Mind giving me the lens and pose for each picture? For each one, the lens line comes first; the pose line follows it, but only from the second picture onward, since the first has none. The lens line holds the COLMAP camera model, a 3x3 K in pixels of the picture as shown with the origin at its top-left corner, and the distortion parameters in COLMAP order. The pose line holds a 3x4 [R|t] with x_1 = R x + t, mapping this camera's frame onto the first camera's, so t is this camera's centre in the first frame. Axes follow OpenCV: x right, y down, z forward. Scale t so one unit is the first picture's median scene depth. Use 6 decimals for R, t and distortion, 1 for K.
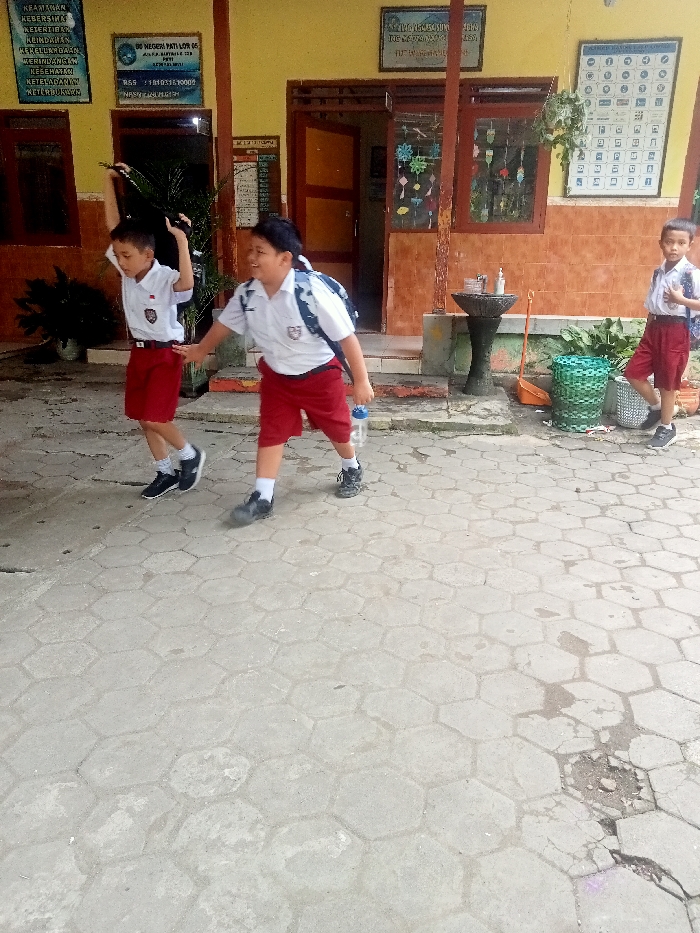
lens RADIAL K [[699.4, 0, 348.2], [0, 699.4, 458.7], [0, 0, 1]] dist [0.028636, -0.013159]
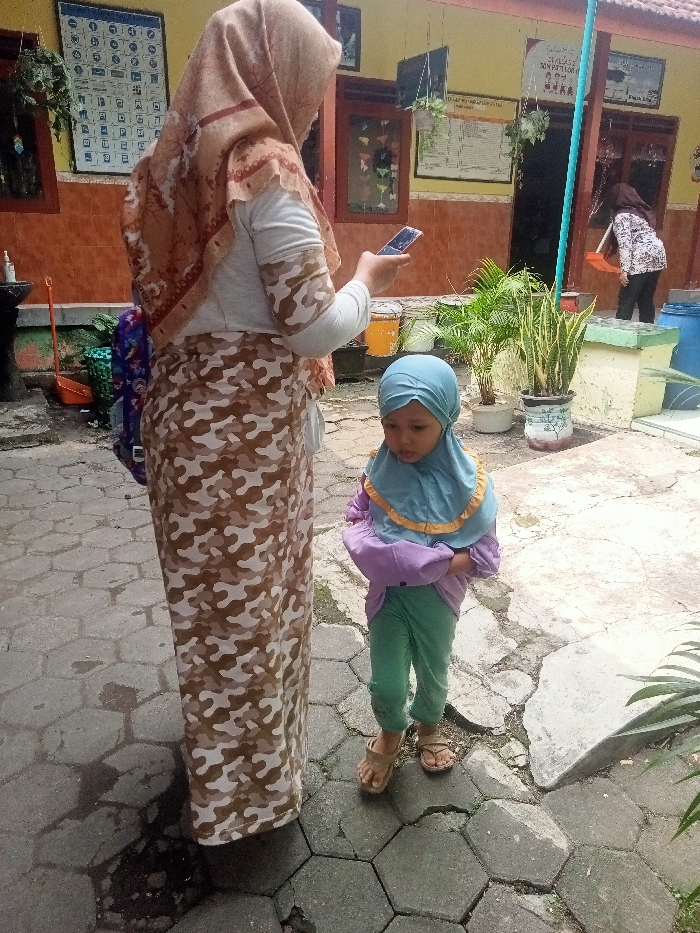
lens RADIAL K [[699.4, 0, 356.4], [0, 699.4, 455.3], [0, 0, 1]] dist [0.028636, -0.013159]
pose [[0.826602, -0.168647, 0.536924, 0.091726], [0.160107, 0.985092, 0.062930, -0.017012], [-0.539533, 0.033947, 0.841280, 0.077062]]
